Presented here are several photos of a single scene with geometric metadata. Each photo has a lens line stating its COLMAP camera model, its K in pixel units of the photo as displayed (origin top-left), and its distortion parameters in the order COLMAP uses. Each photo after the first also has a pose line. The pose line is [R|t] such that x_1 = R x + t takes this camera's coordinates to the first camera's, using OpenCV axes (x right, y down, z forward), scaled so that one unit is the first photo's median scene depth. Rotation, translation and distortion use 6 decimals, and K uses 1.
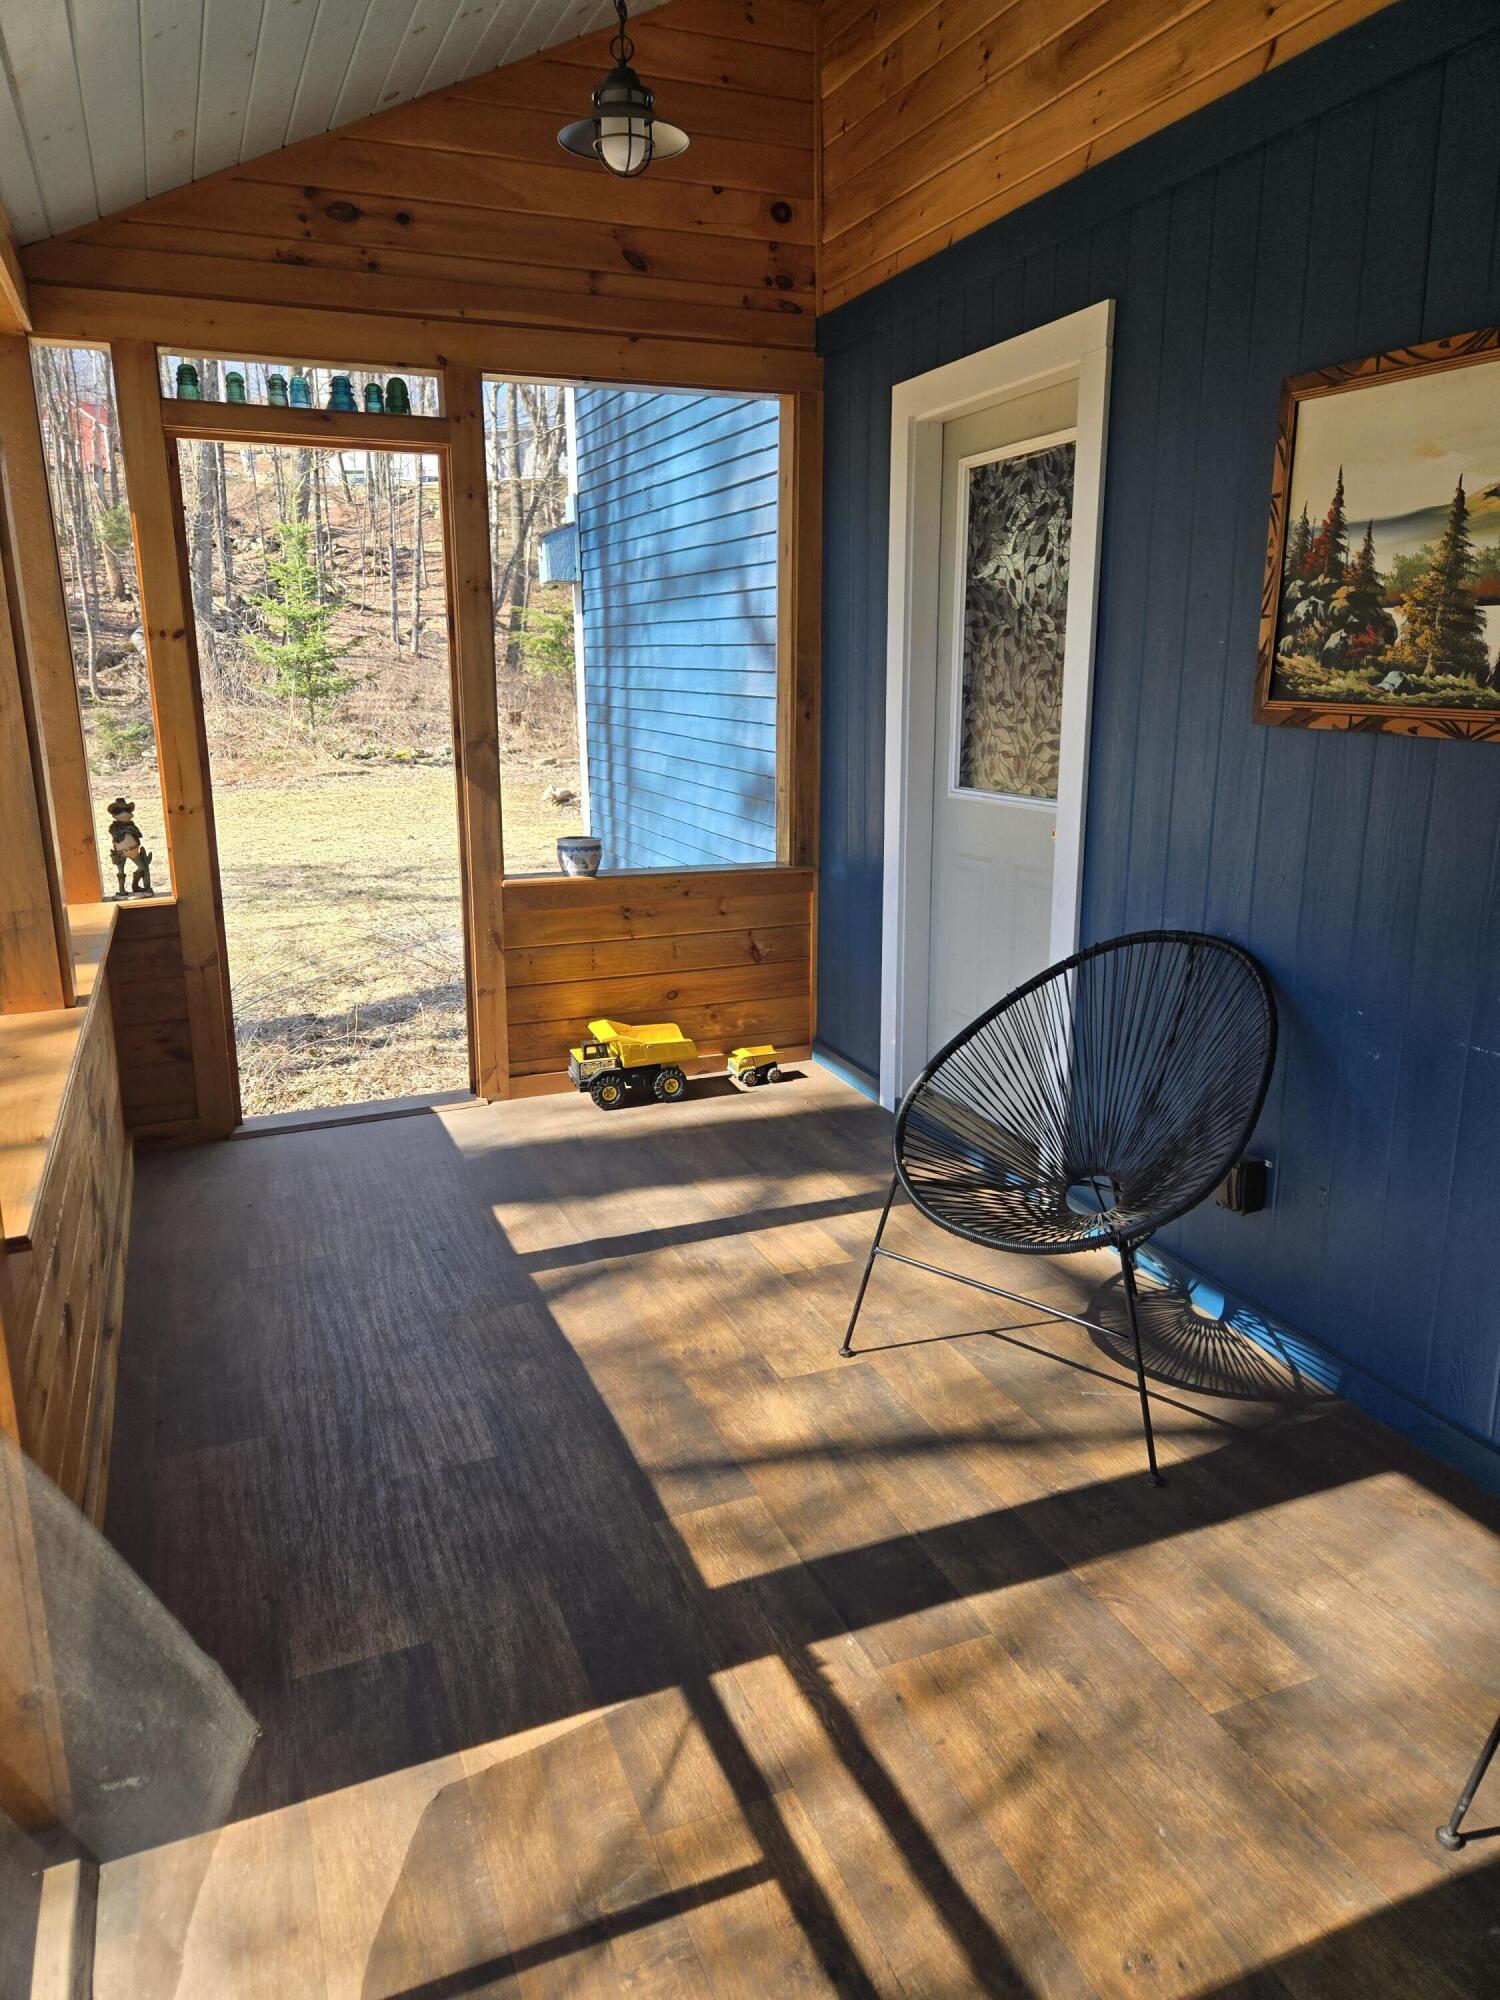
lens RADIAL K [[1347.7, 0, 750.0], [0, 1347.7, 1000.0], [0, 0, 1]] dist [0.033570, -0.003435]
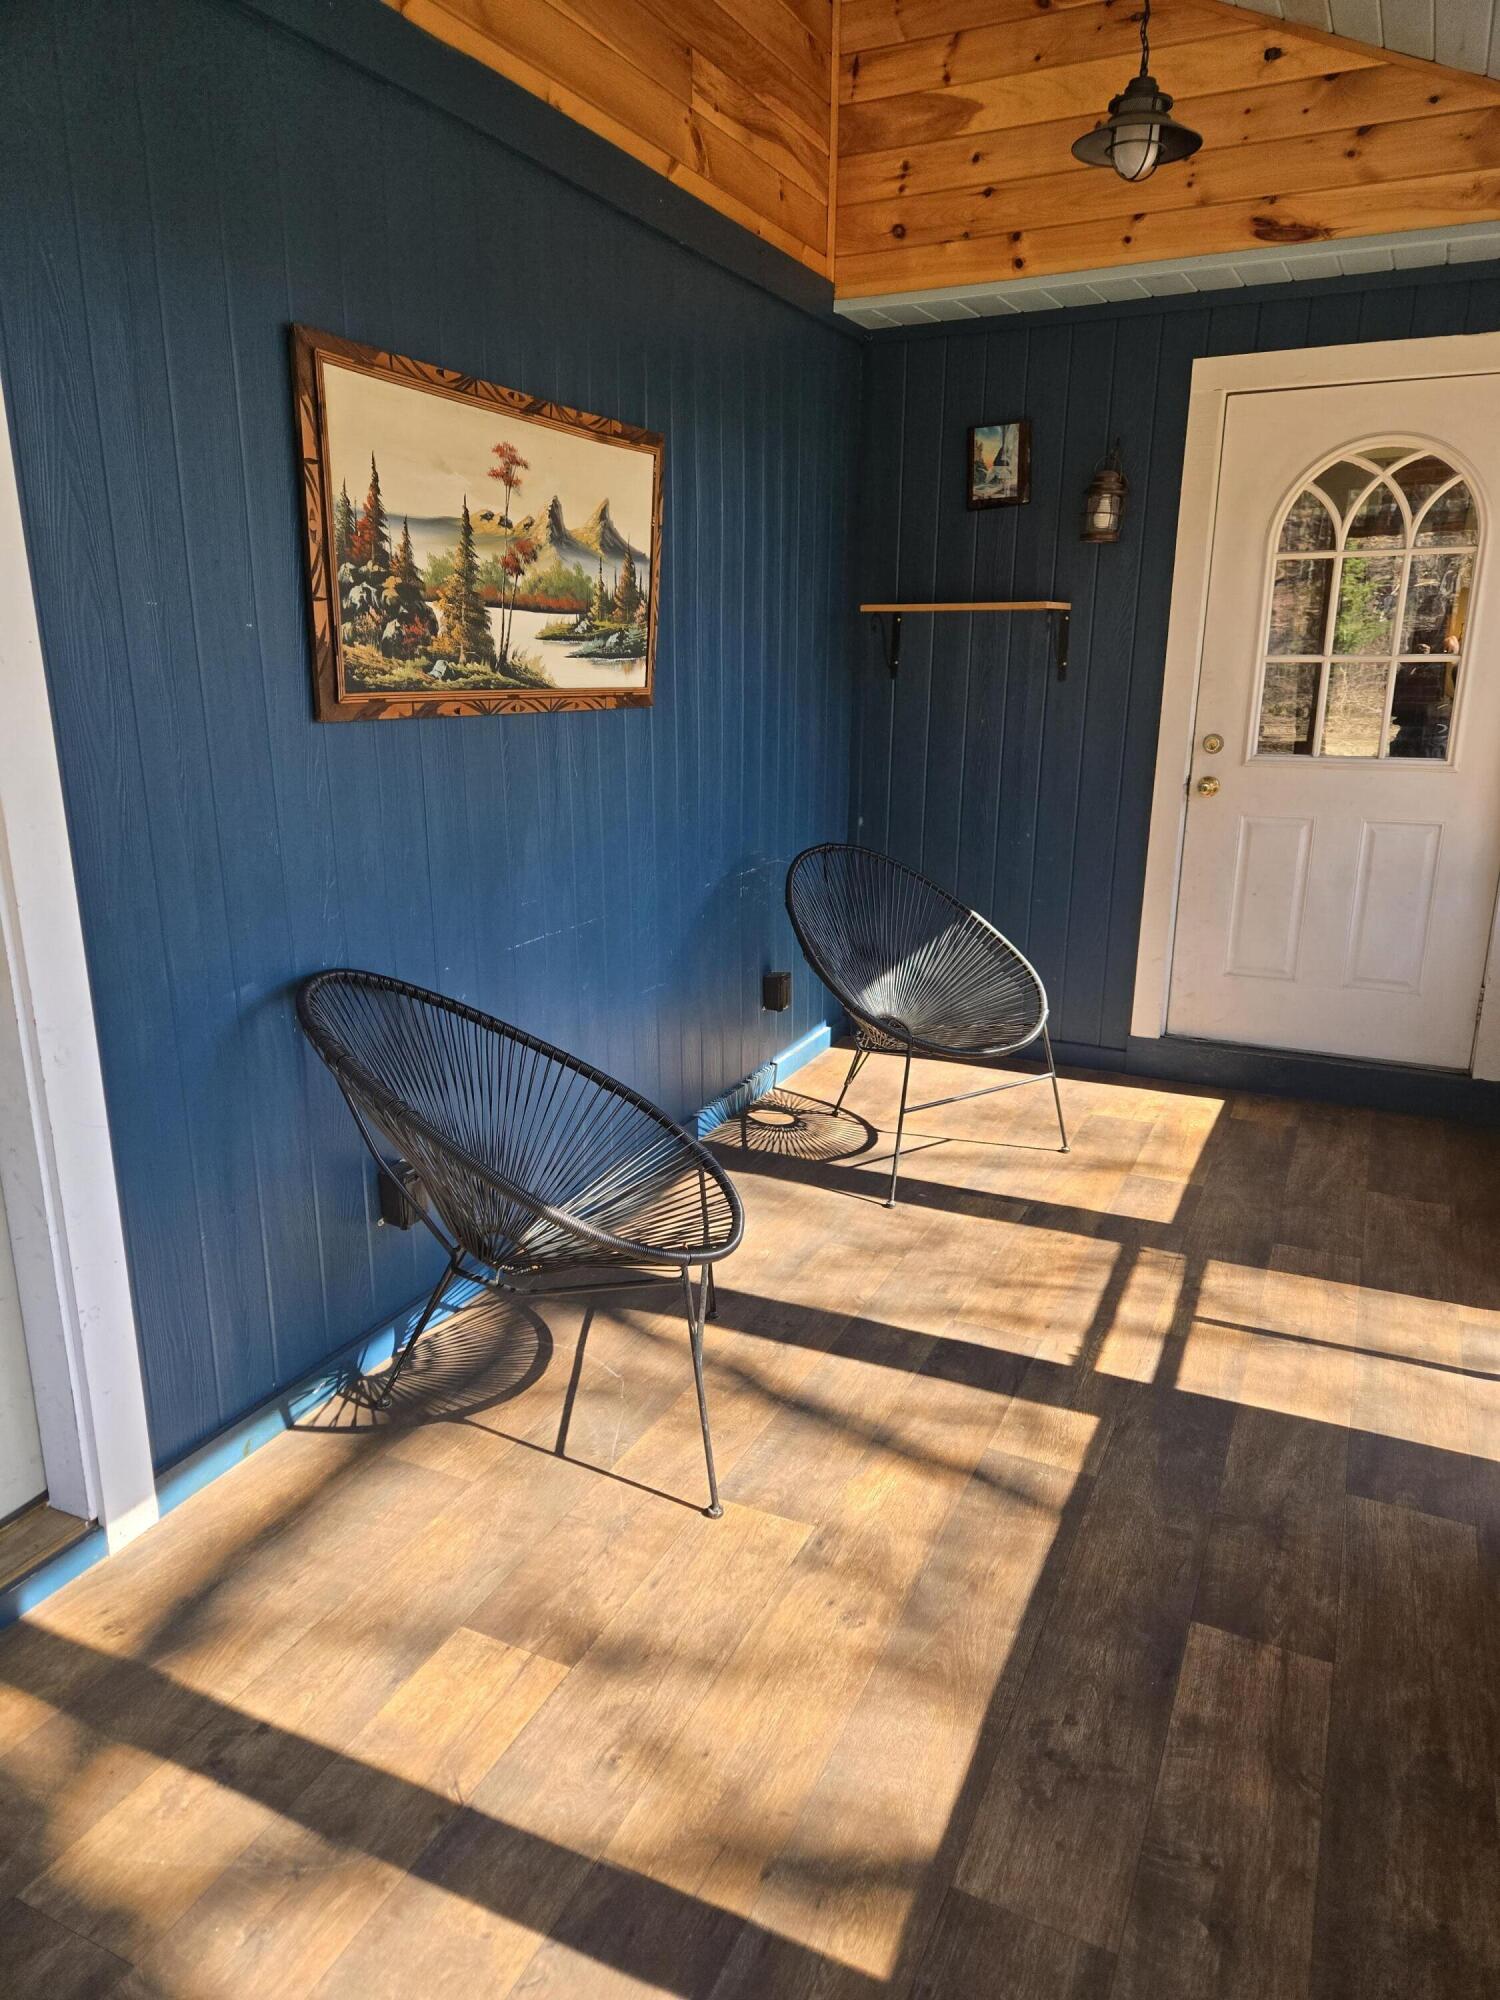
lens RADIAL K [[1232.8, 0, 750.0], [0, 1232.8, 1000.0], [0, 0, 1]] dist [0.028654, 0.000346]
pose [[-0.651702, -0.201012, 0.731354, -0.487820], [0.190870, 0.889748, 0.414629, -0.361635], [-0.734066, 0.409808, -0.541484, 1.459305]]
